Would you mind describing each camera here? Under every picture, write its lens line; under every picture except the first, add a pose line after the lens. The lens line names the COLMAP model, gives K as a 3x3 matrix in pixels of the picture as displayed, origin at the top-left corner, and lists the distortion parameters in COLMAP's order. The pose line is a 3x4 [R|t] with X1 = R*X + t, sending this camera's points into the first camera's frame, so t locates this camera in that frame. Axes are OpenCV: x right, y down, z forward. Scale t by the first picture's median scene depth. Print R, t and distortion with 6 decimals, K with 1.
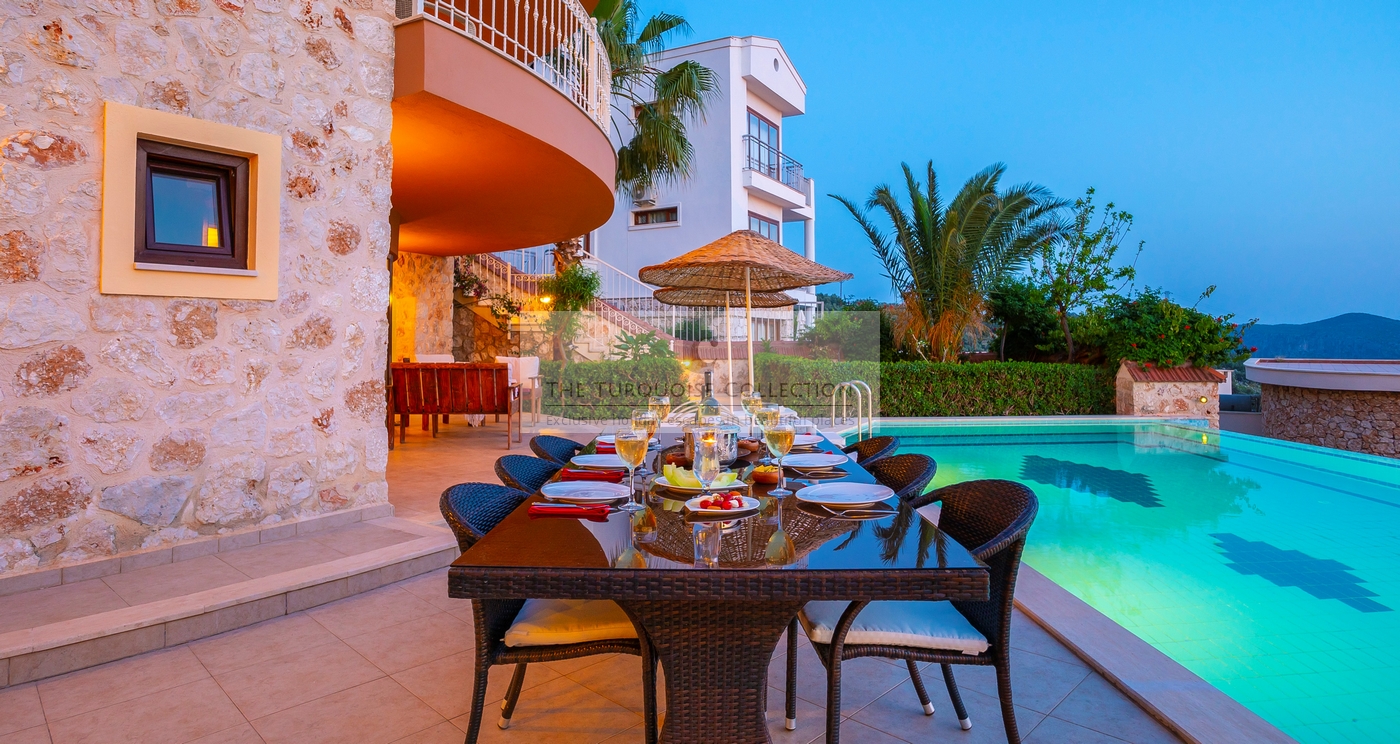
lens RADIAL K [[714.8, 0, 724.8], [0, 714.8, 344.2], [0, 0, 1]] dist [-0.001123, 0.000324]
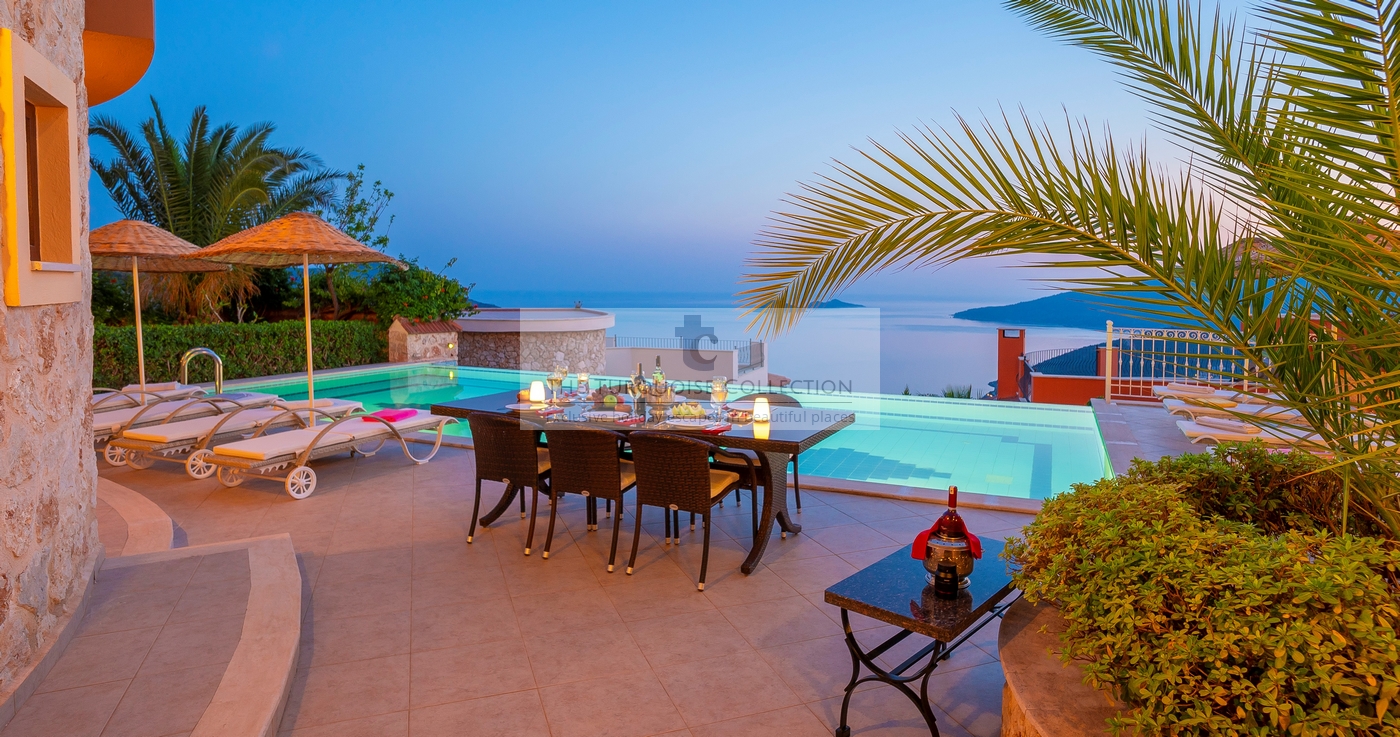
lens RADIAL K [[714.8, 0, 695.2], [0, 714.8, 369.2], [0, 0, 1]] dist [-0.001123, 0.000324]
pose [[0.488449, -0.088322, 0.868111, -0.250110], [-0.005765, 0.994516, 0.104426, -0.018449], [-0.872573, -0.056011, 0.485261, -0.029328]]
